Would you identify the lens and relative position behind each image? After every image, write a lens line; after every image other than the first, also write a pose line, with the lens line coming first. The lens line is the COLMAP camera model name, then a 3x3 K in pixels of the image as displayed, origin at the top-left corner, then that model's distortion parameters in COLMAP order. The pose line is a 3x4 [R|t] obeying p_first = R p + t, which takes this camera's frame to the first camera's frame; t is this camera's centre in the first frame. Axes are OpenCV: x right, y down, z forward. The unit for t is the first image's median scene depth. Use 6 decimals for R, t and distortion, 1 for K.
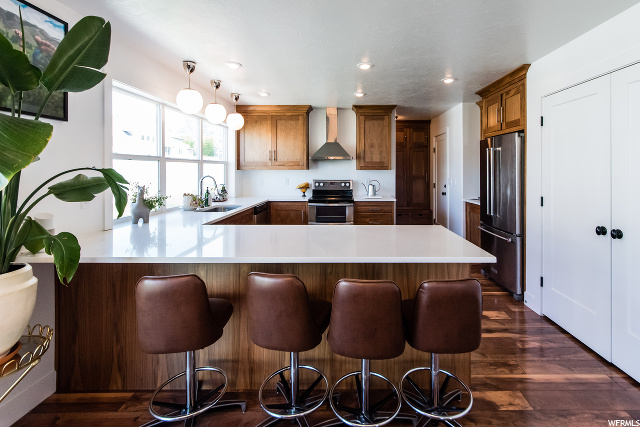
lens RADIAL K [[309.0, 0, 353.1], [0, 309.0, 169.5], [0, 0, 1]] dist [-0.000363, 0.000050]
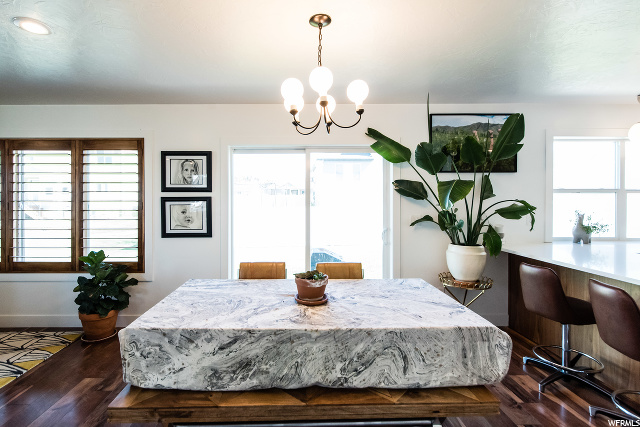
lens RADIAL K [[286.0, 0, 302.5], [0, 286.0, 200.2], [0, 0, 1]] dist [-0.000818, -0.000025]
pose [[-0.022405, 0.001772, -0.999747, 0.257079], [0.000255, 0.999998, 0.001767, -0.002100], [0.999749, -0.000215, -0.022405, -0.053098]]
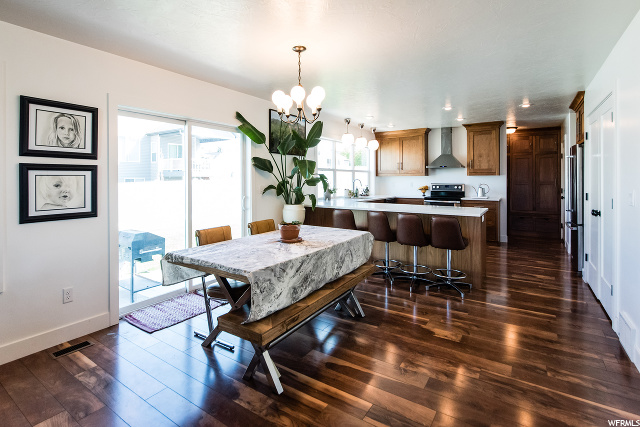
lens RADIAL K [[324.5, 0, 292.4], [0, 324.5, 177.8], [0, 0, 1]] dist [0.001647, 0.000047]
pose [[0.796785, -0.004849, -0.604244, 0.247050], [0.002183, 0.999984, -0.005146, 0.015394], [0.604259, 0.002781, 0.796783, -0.484849]]
